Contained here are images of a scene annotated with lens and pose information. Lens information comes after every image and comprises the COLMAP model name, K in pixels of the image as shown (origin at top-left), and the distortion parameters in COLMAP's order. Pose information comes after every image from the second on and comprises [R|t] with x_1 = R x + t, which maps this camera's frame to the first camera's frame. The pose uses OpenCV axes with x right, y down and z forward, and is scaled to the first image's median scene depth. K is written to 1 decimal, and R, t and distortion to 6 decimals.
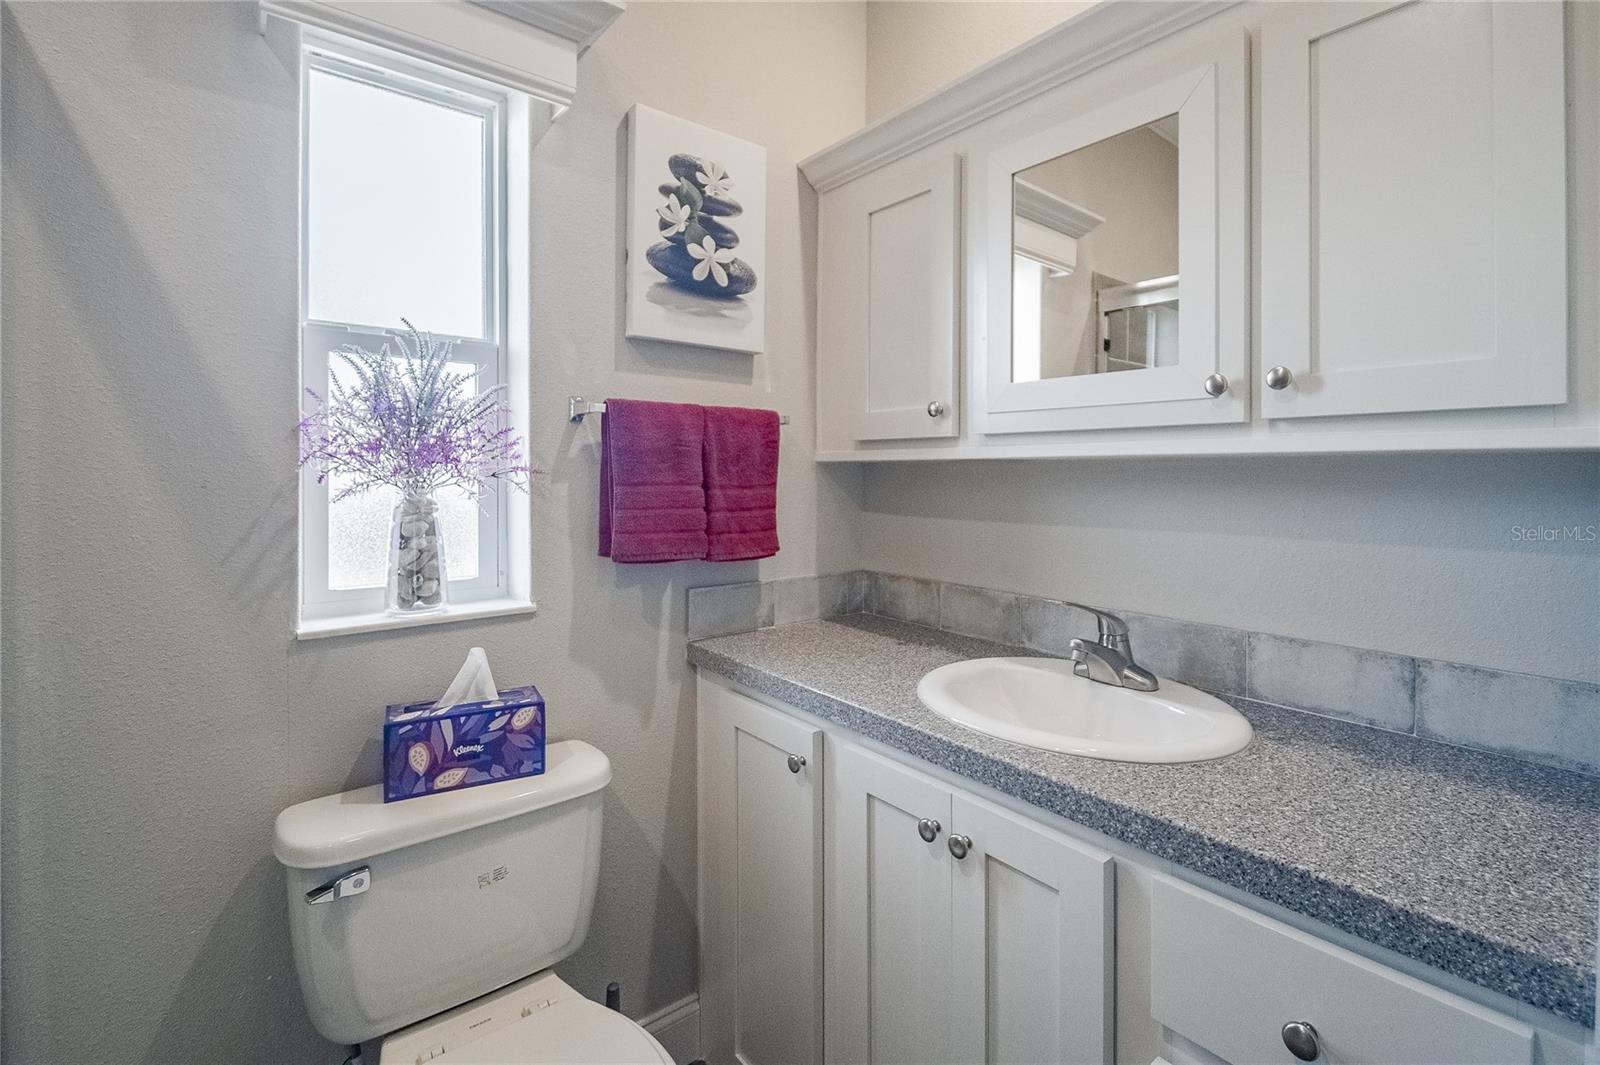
lens RADIAL K [[695.1, 0, 803.7], [0, 695.1, 473.1], [0, 0, 1]] dist [0.008765, -0.009018]
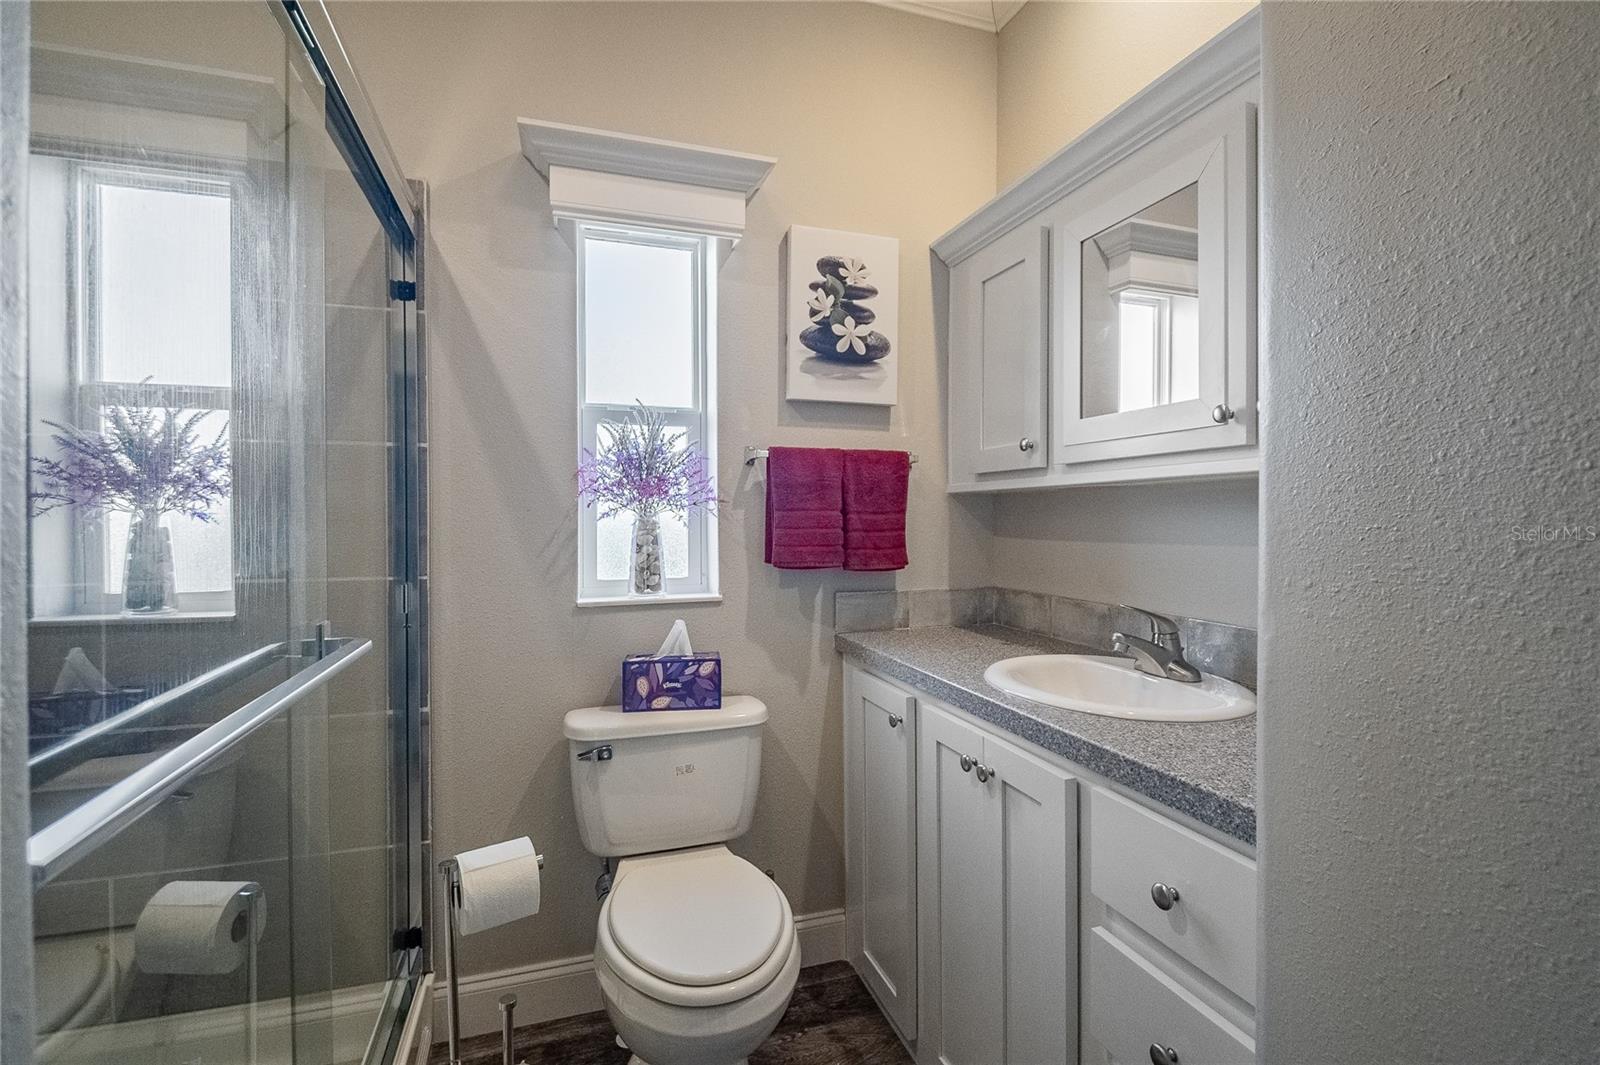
lens RADIAL K [[720.5, 0, 818.5], [0, 720.5, 520.1], [0, 0, 1]] dist [0.006673, -0.010906]
pose [[0.937913, -0.005473, -0.346828, 0.321618], [0.004564, 0.999984, -0.003438, 0.045109], [0.346841, 0.001642, 0.937923, -0.313620]]
